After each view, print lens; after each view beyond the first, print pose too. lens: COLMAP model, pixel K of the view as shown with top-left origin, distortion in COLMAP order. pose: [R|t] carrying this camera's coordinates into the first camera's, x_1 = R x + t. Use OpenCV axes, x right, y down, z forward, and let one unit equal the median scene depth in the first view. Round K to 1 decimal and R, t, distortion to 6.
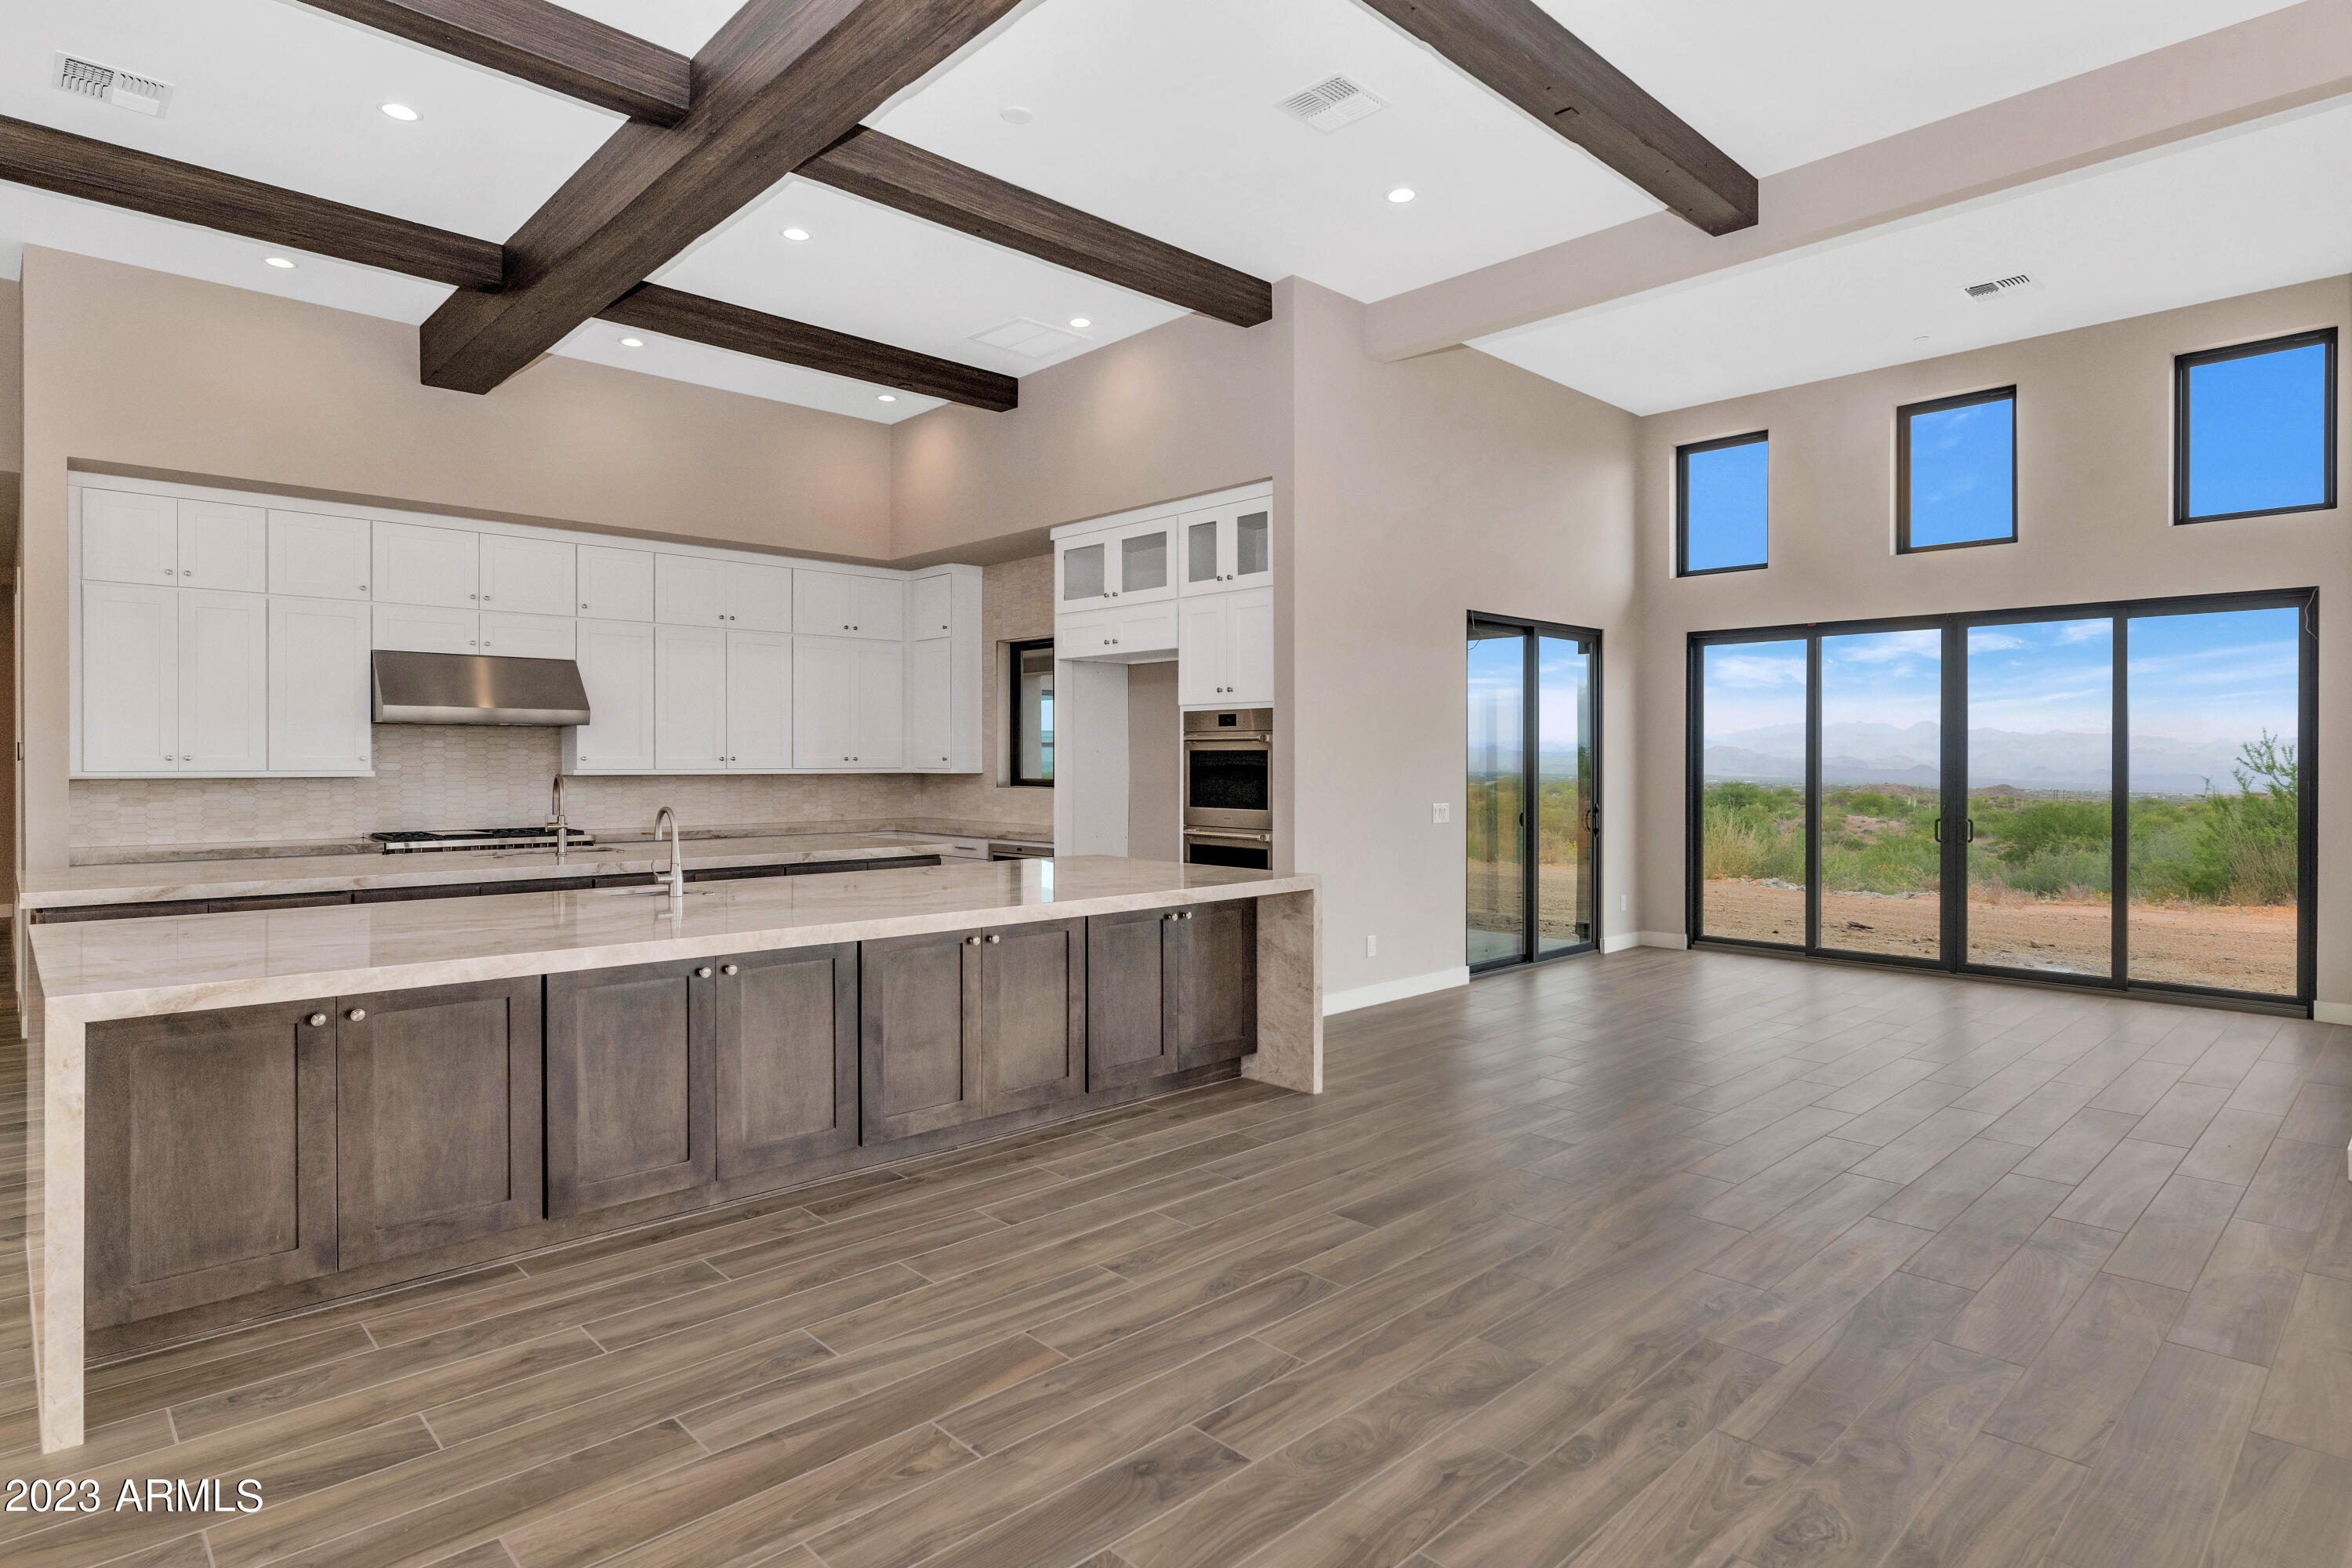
lens RADIAL K [[1295.8, 0, 1179.5], [0, 1295.8, 772.5], [0, 0, 1]] dist [0.000813, -0.000204]
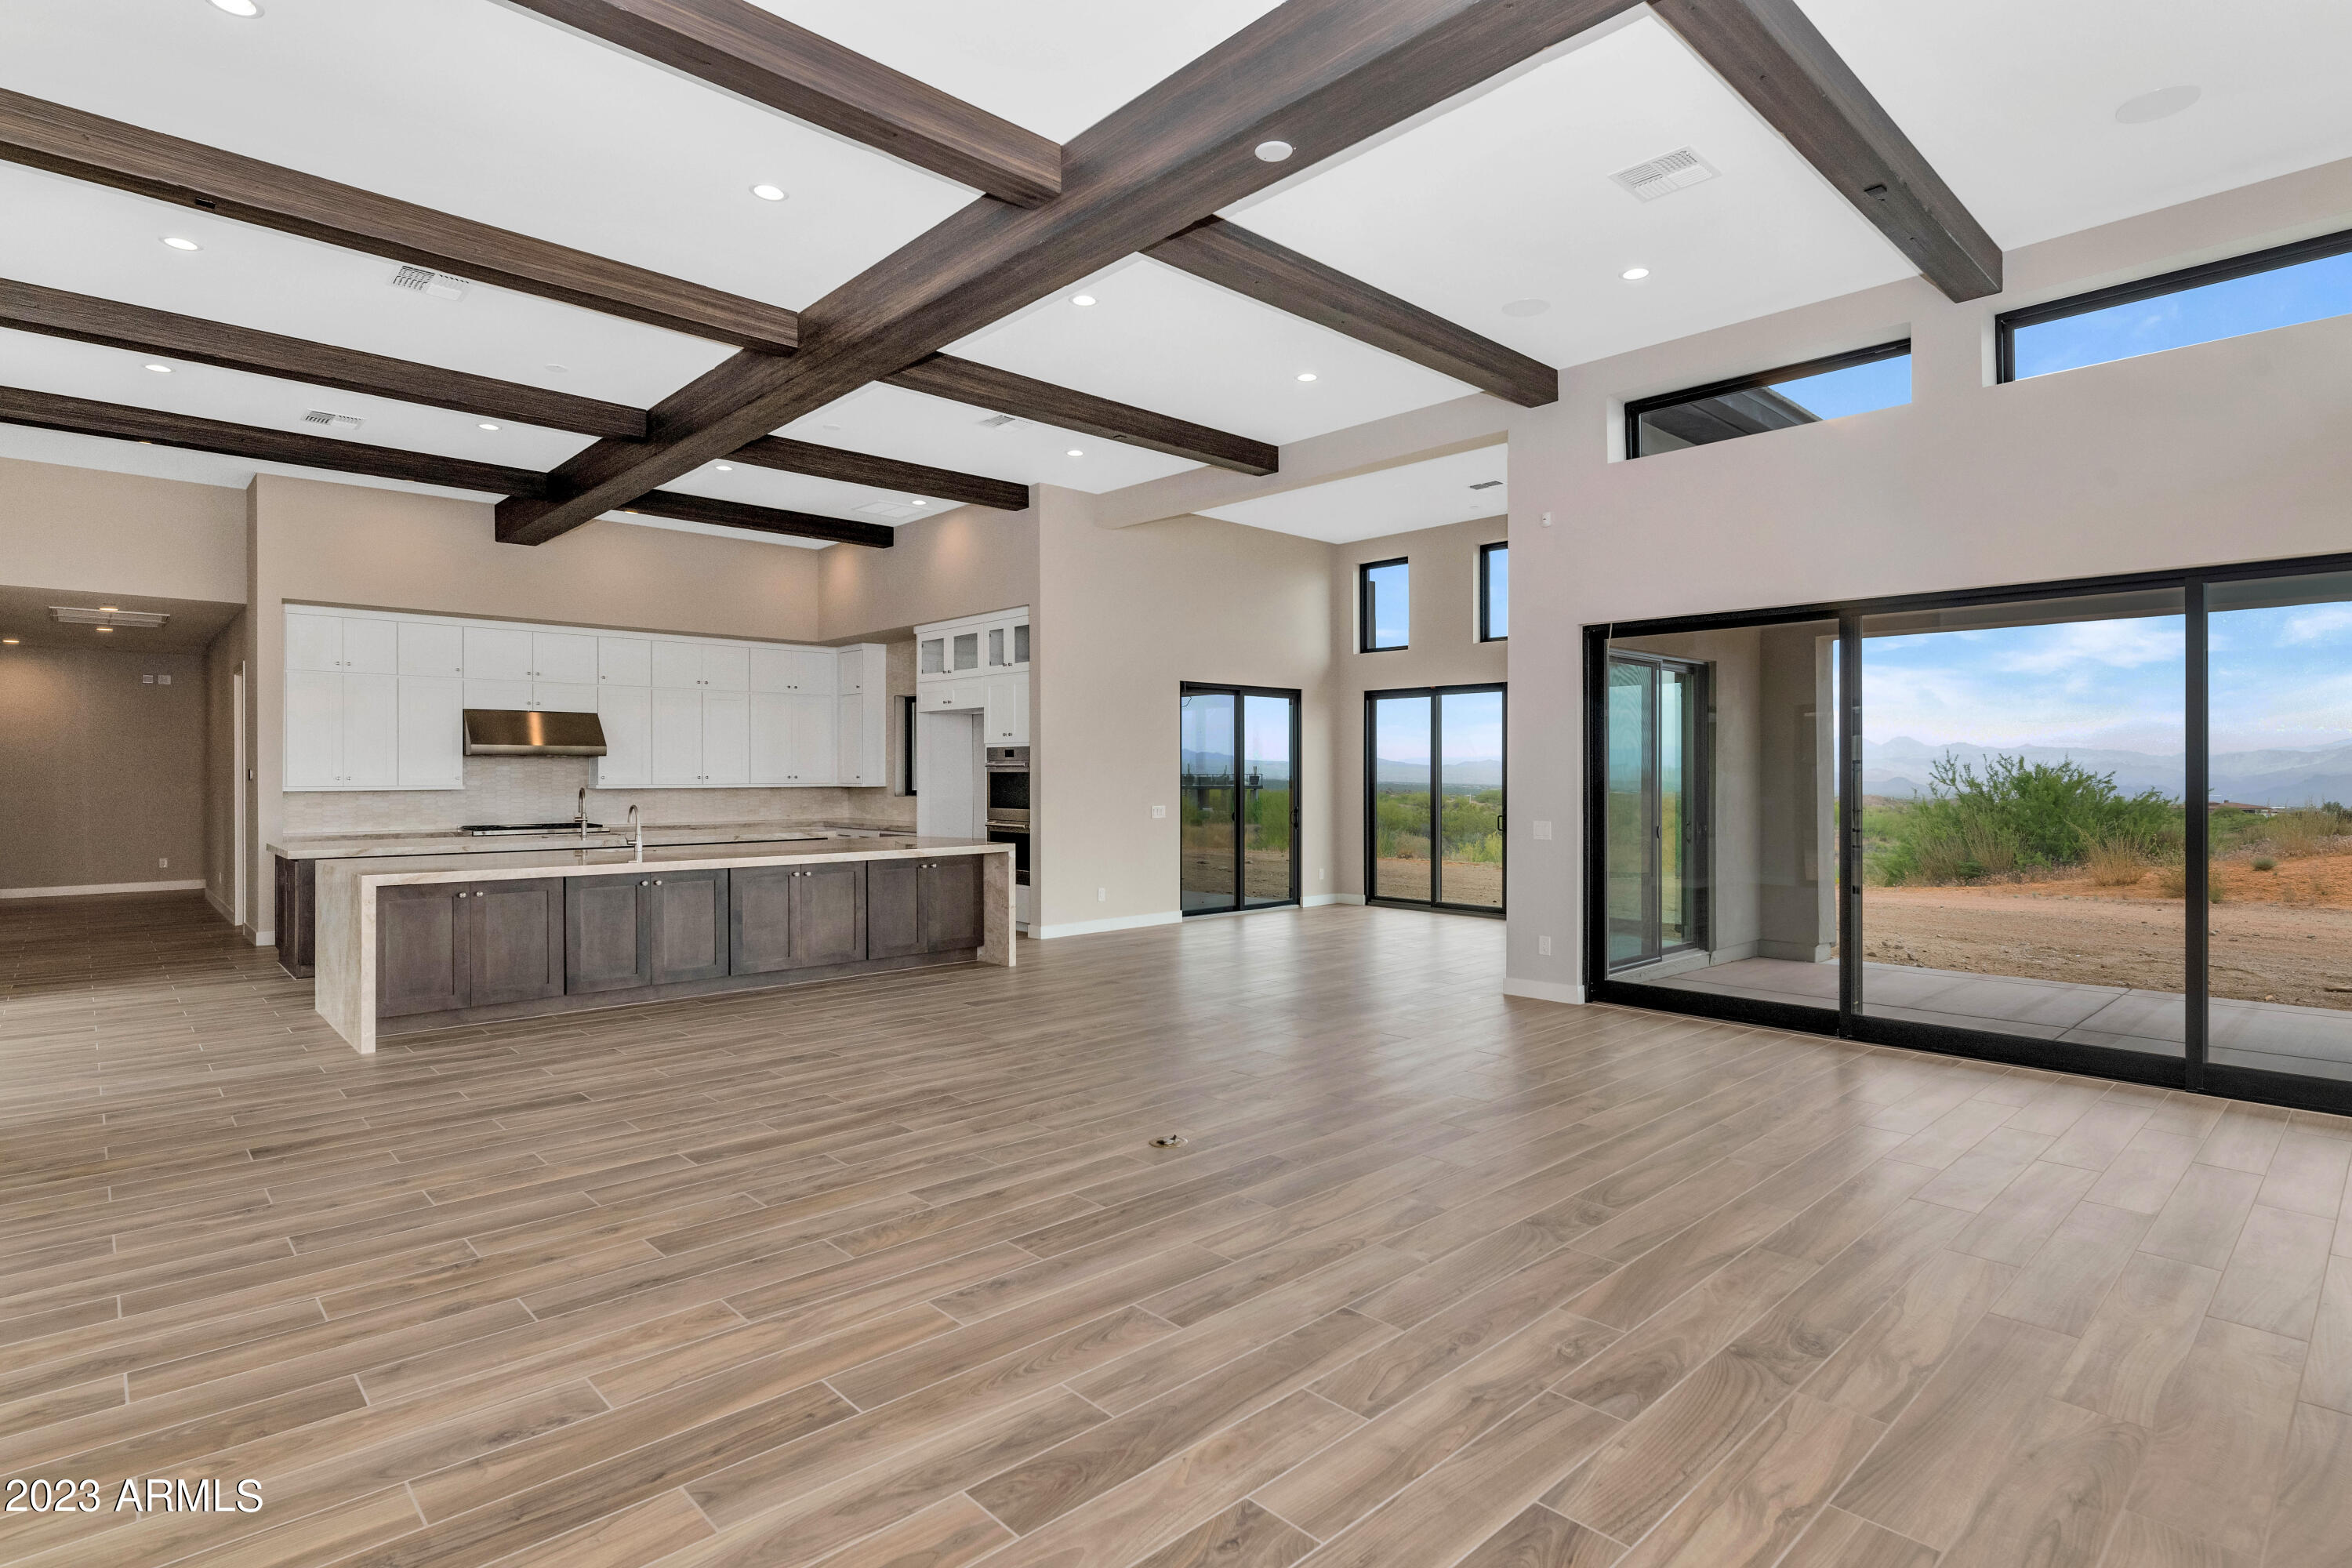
lens RADIAL K [[1225.5, 0, 1248.8], [0, 1225.5, 783.4], [0, 0, 1]] dist [-0.000046, -0.000061]
pose [[0.999420, -0.001896, 0.034011, 0.275815], [0.001947, 0.999997, -0.001483, -0.000299], [-0.034009, 0.001549, 0.999420, -0.513410]]
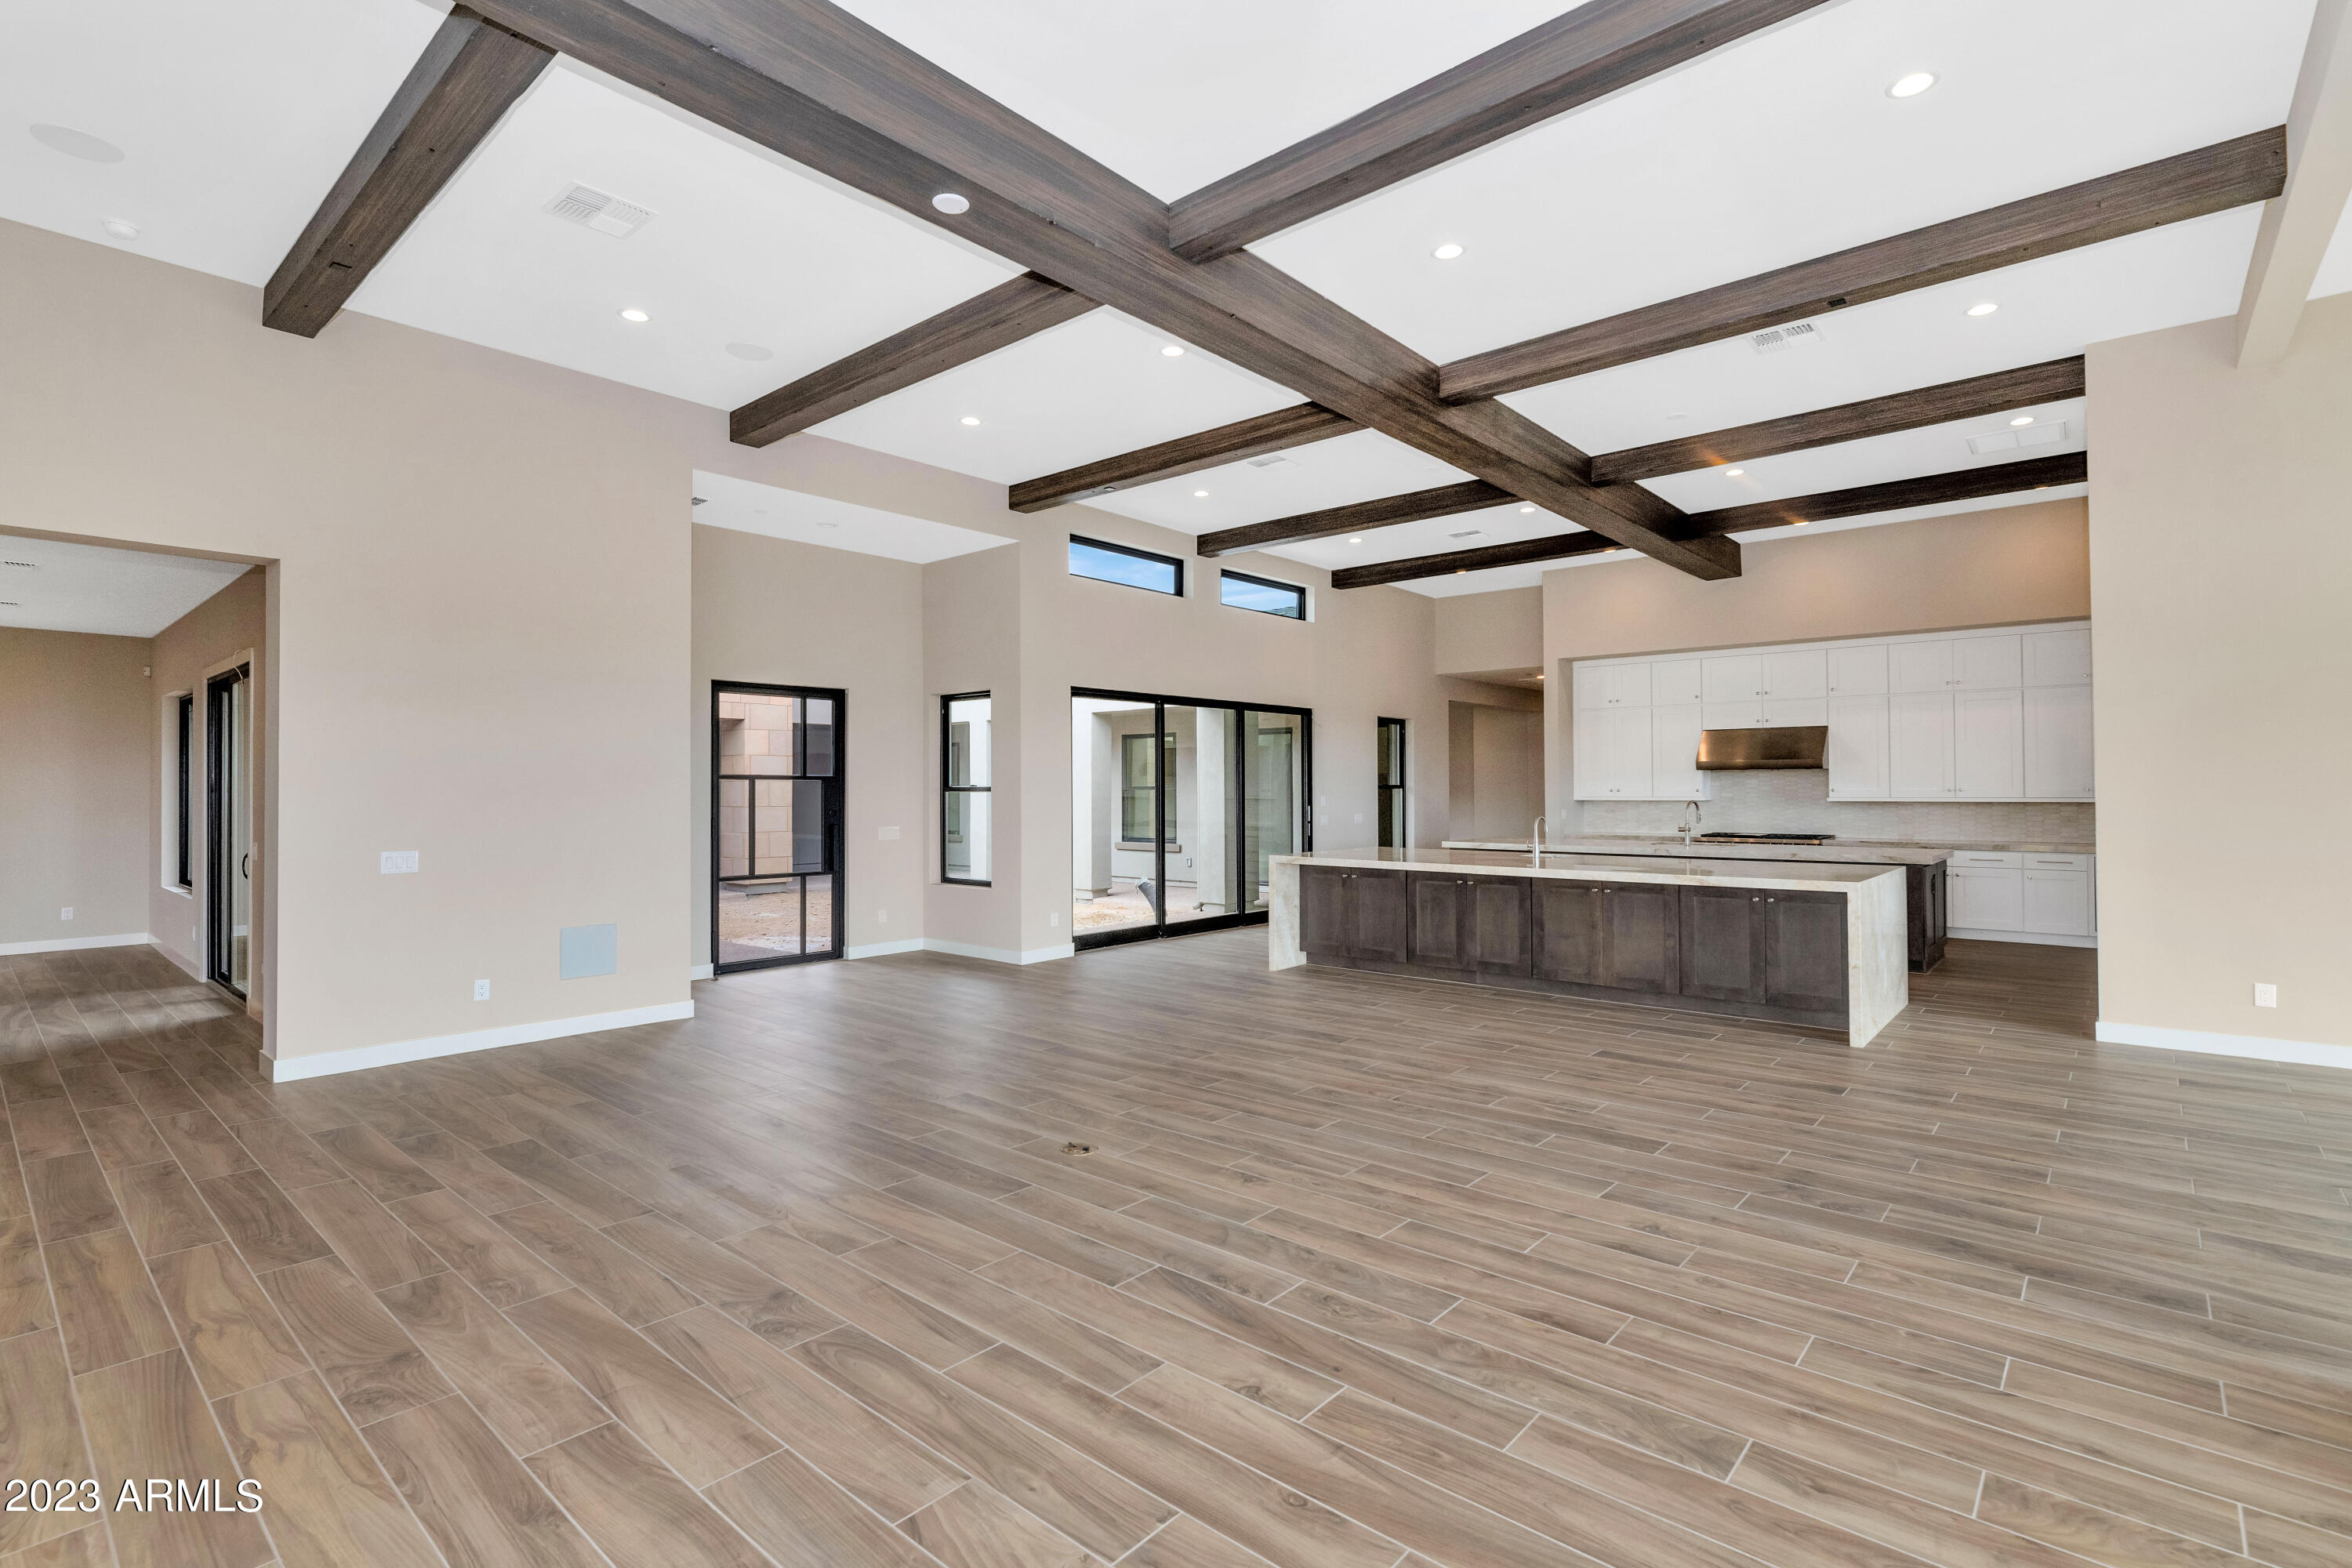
lens RADIAL K [[1127.2, 0, 1176.0], [0, 1127.2, 784.0], [0, 0, 1]] dist [0.000863, 0.000226]
pose [[0.062803, -0.004864, -0.998014, 0.898226], [-0.003218, 0.999982, -0.005076, -0.010203], [0.998021, 0.003531, 0.062786, 0.170609]]
